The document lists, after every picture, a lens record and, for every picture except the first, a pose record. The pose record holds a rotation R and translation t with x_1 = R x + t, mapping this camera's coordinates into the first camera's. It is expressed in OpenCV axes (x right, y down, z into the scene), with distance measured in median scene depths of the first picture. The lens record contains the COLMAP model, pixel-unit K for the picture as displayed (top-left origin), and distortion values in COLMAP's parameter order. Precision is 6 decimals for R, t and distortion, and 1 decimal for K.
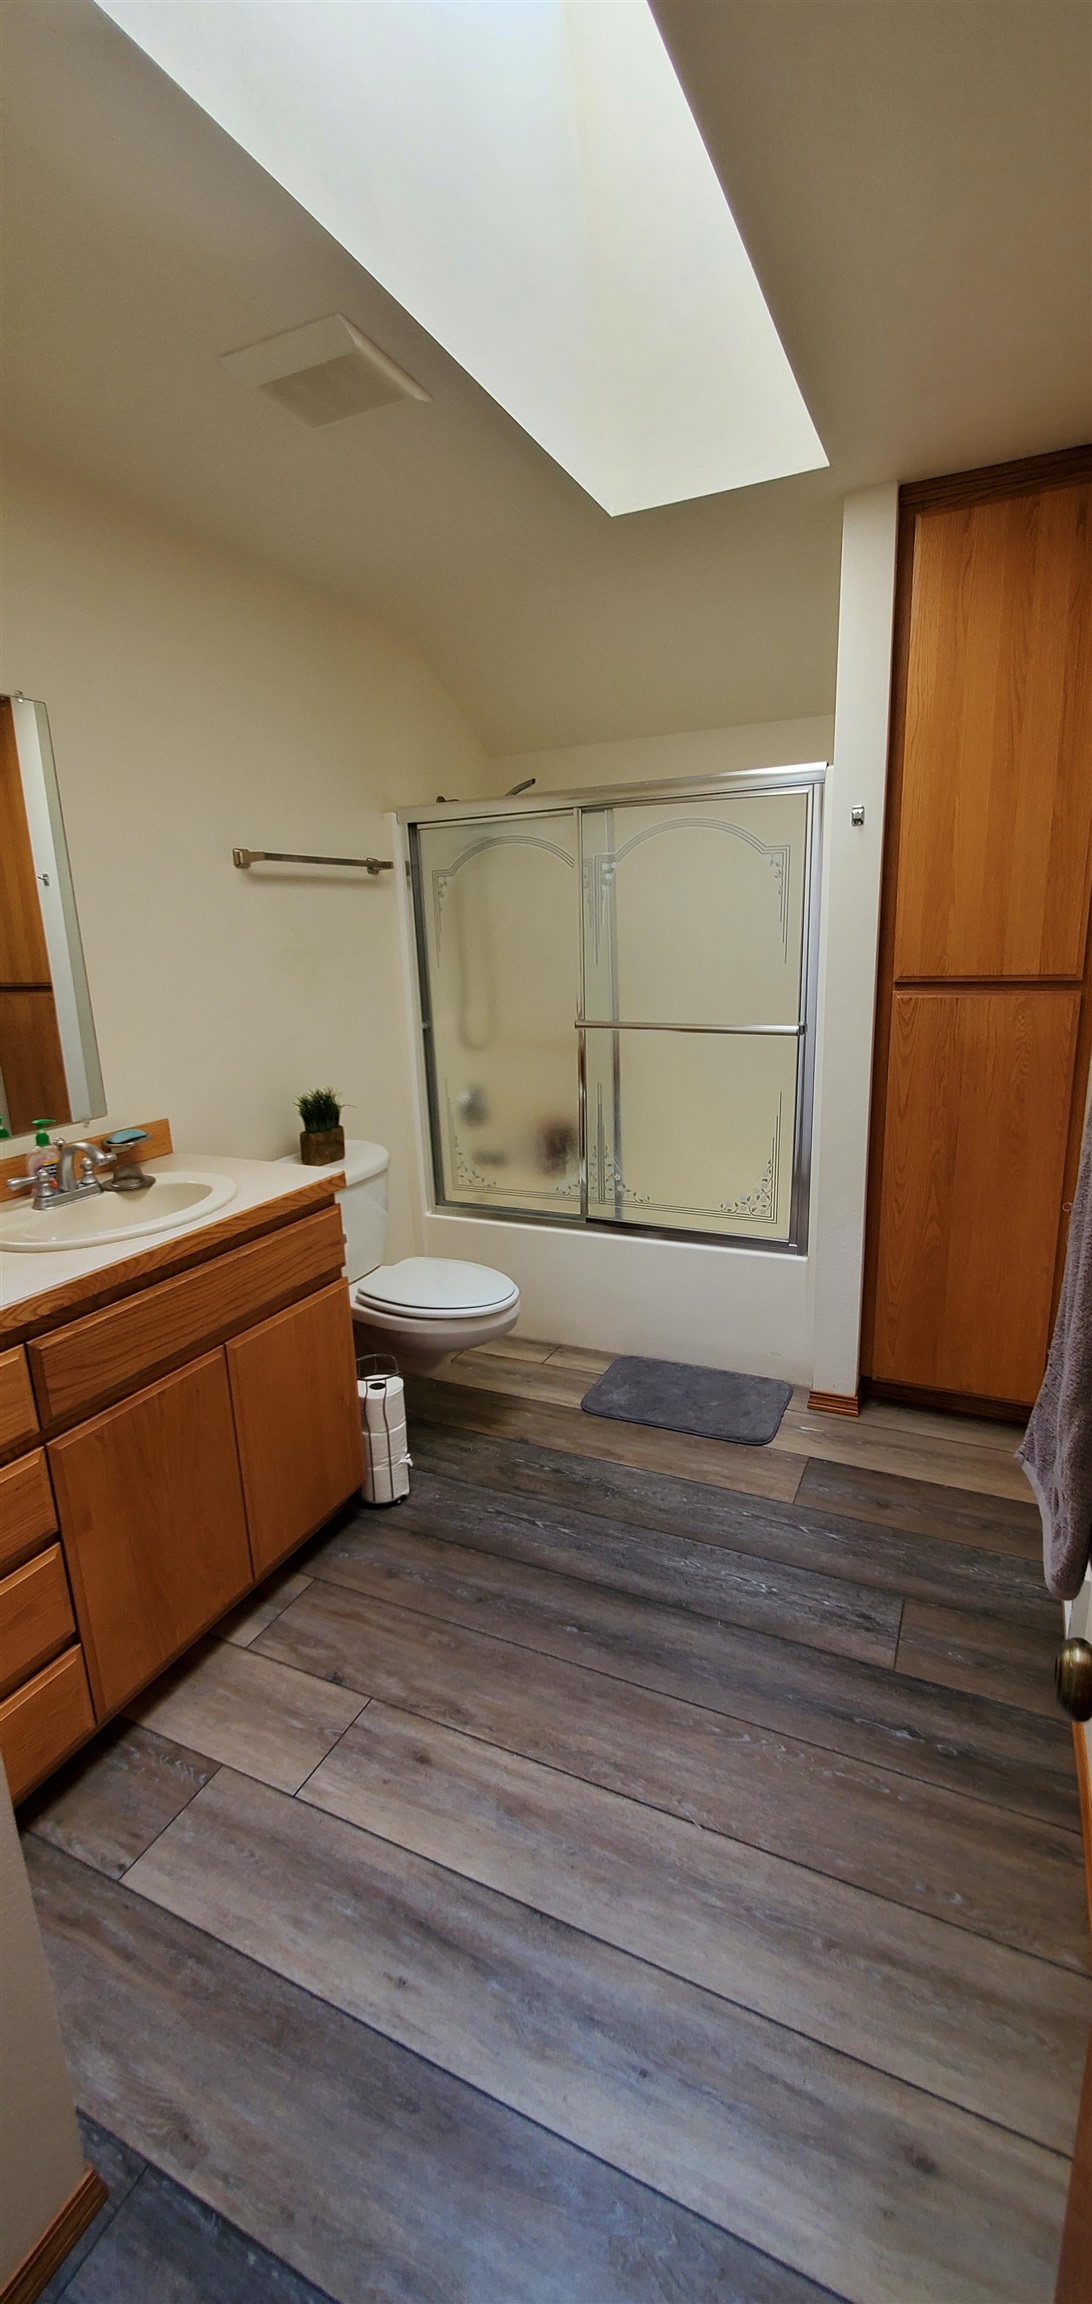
lens RADIAL K [[921.4, 0, 549.3], [0, 921.4, 1150.7], [0, 0, 1]] dist [0.001353, -0.000519]
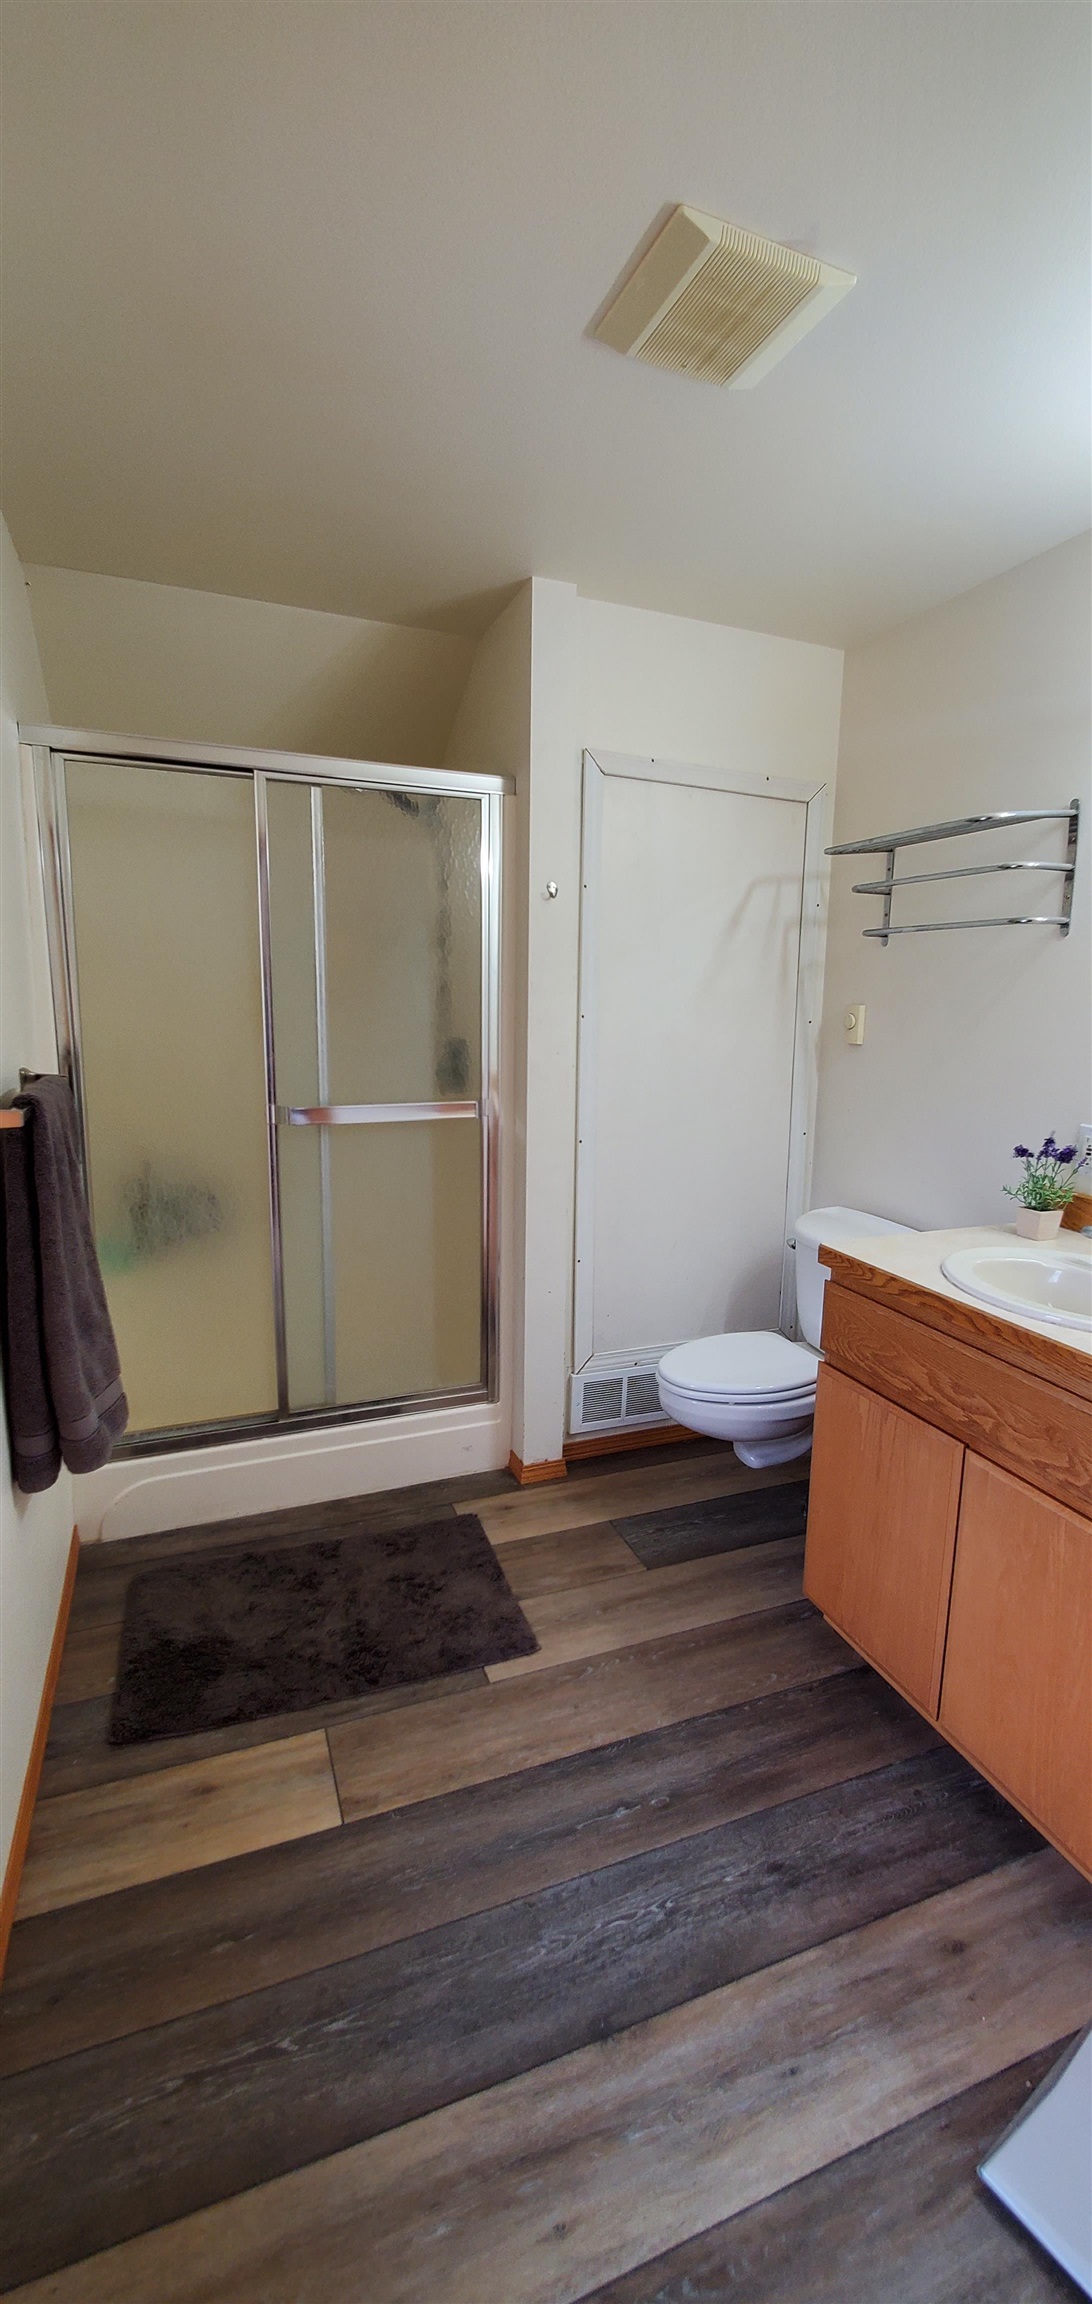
lens RADIAL K [[921.4, 0, 544.1], [0, 921.4, 1151.3], [0, 0, 1]] dist [0.001353, -0.000519]
pose [[0.690864, -0.082784, 0.718229, -0.718332], [0.136534, 0.990487, -0.017167, -0.055593], [-0.709975, 0.109923, 0.695595, 0.335101]]
